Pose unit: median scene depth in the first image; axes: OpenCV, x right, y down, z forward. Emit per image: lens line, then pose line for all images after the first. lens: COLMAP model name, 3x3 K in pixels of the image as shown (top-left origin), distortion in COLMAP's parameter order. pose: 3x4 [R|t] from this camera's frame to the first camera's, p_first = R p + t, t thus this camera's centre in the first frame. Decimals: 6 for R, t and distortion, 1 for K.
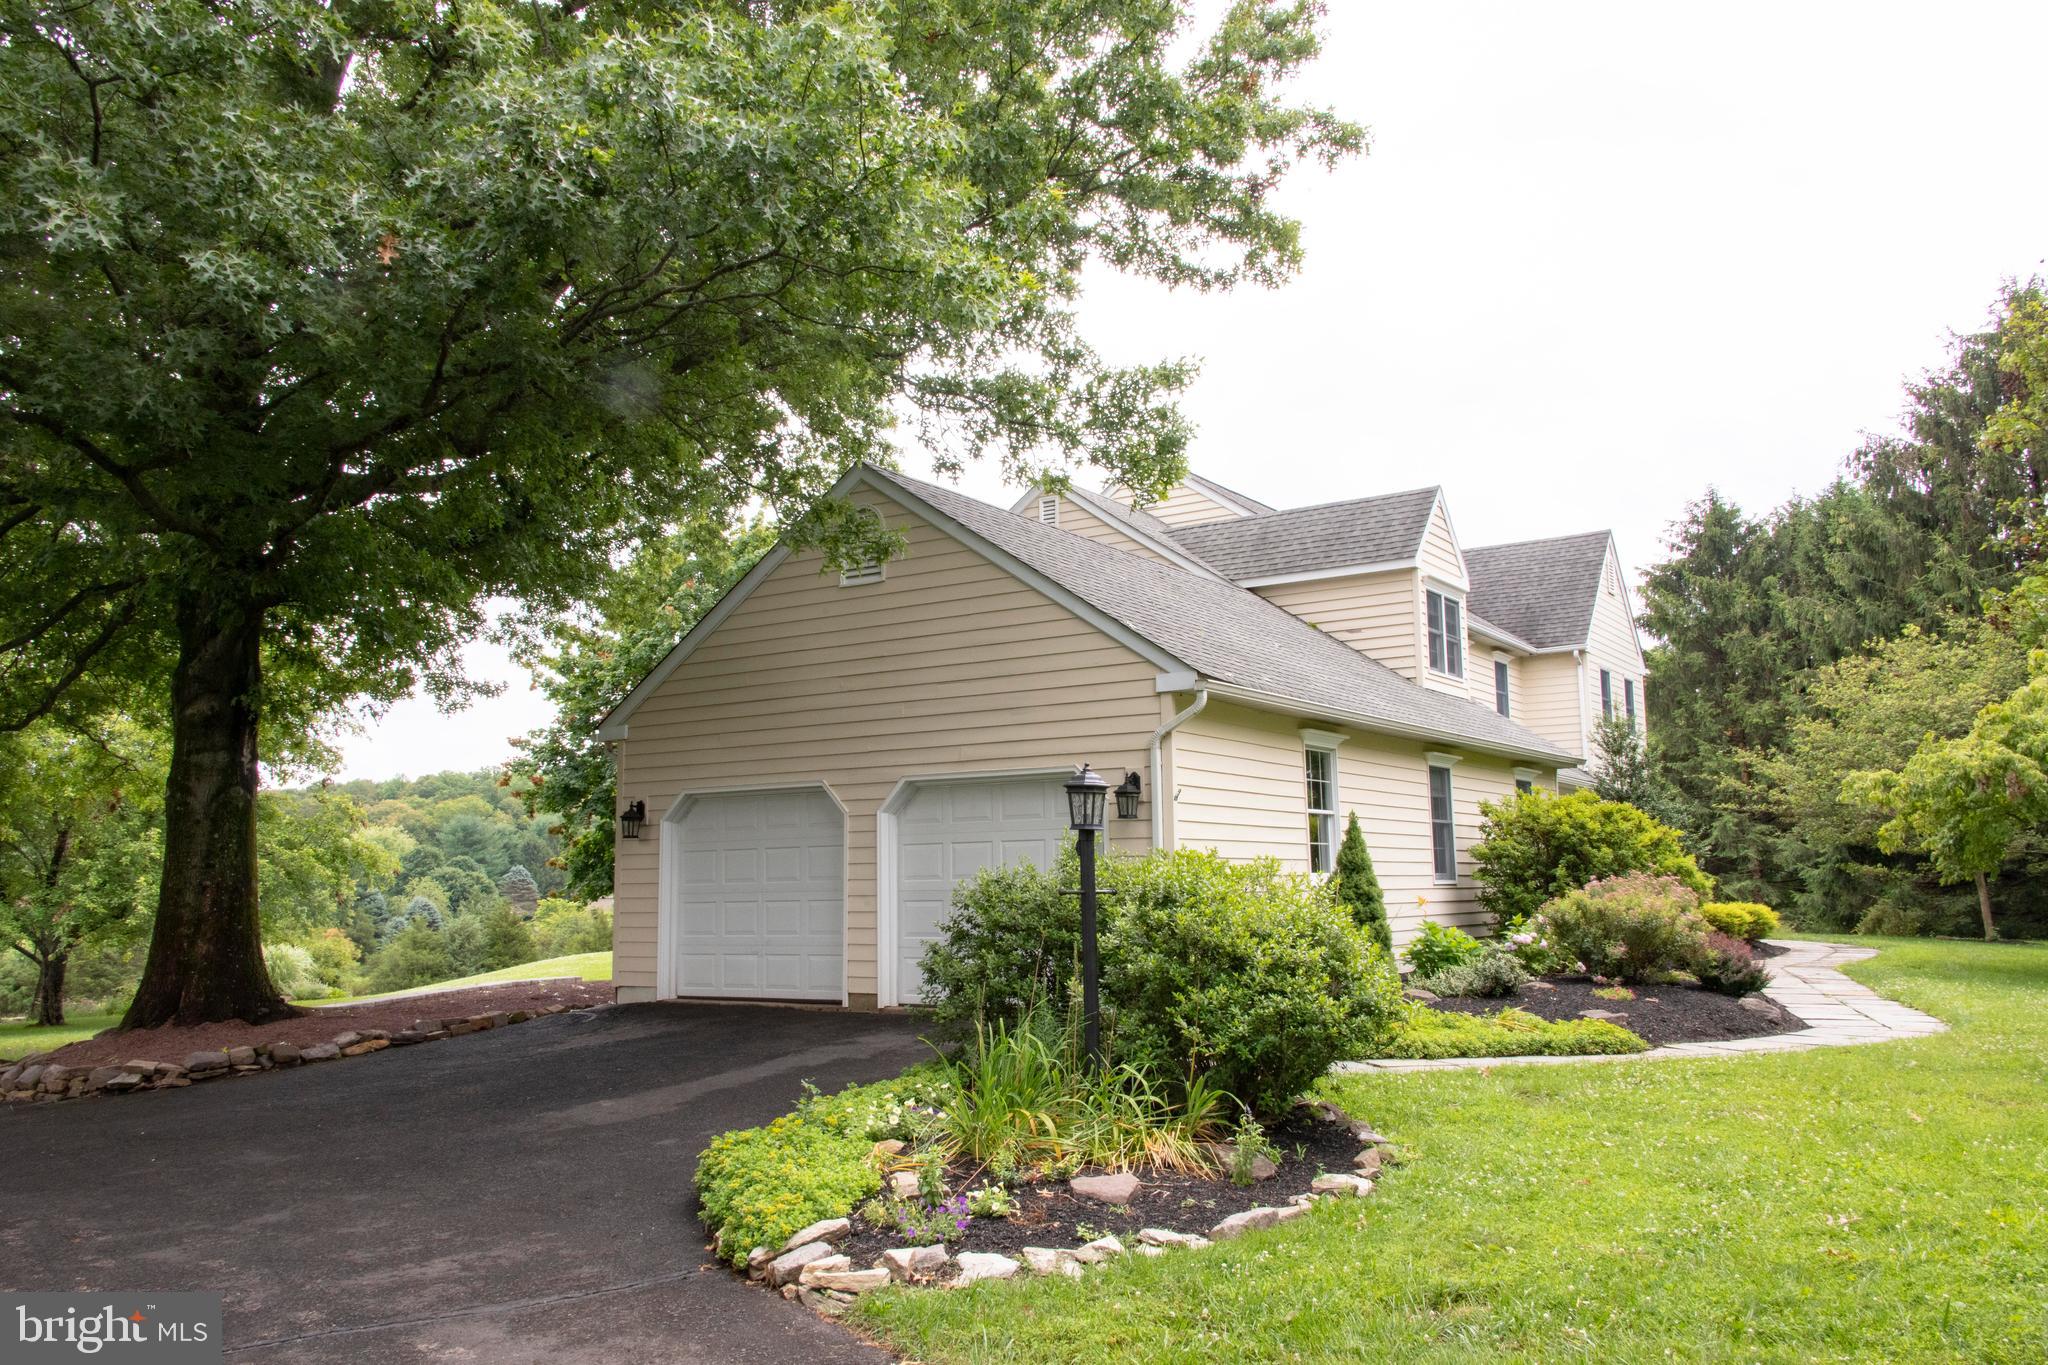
lens RADIAL K [[1592.3, 0, 1022.6], [0, 1592.3, 713.2], [0, 0, 1]] dist [0.006803, 0.001035]
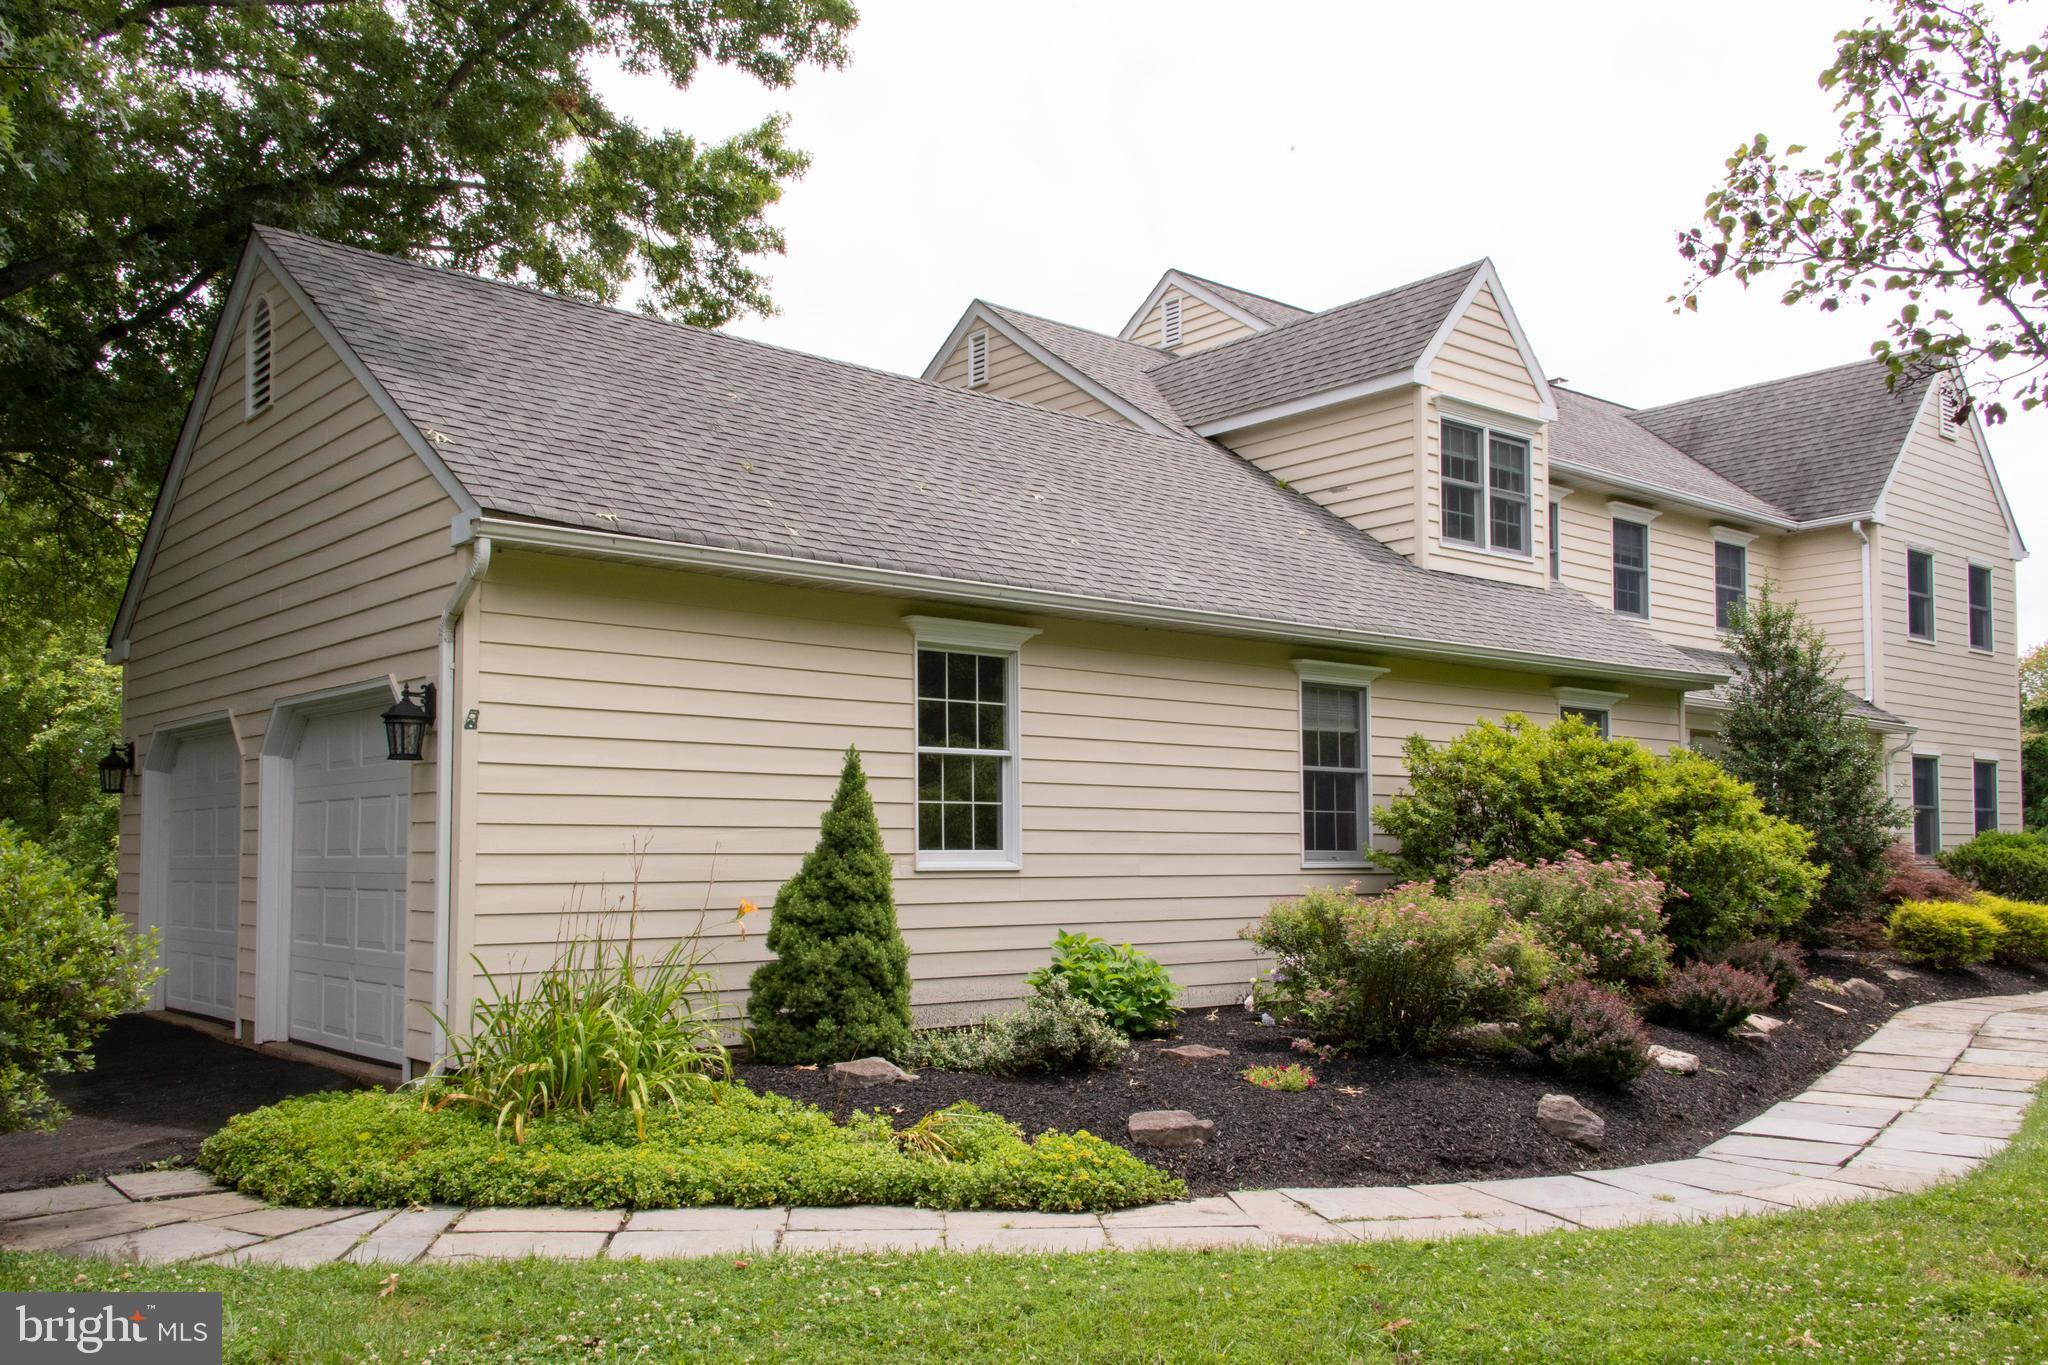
lens RADIAL K [[1707.1, 0, 1026.8], [0, 1707.1, 776.5], [0, 0, 1]] dist [0.021511, 0.006529]
pose [[0.960887, -0.002257, -0.276932, 0.280626], [0.019767, 0.997975, 0.060453, 0.023149], [0.276235, -0.063562, 0.958986, 0.264542]]
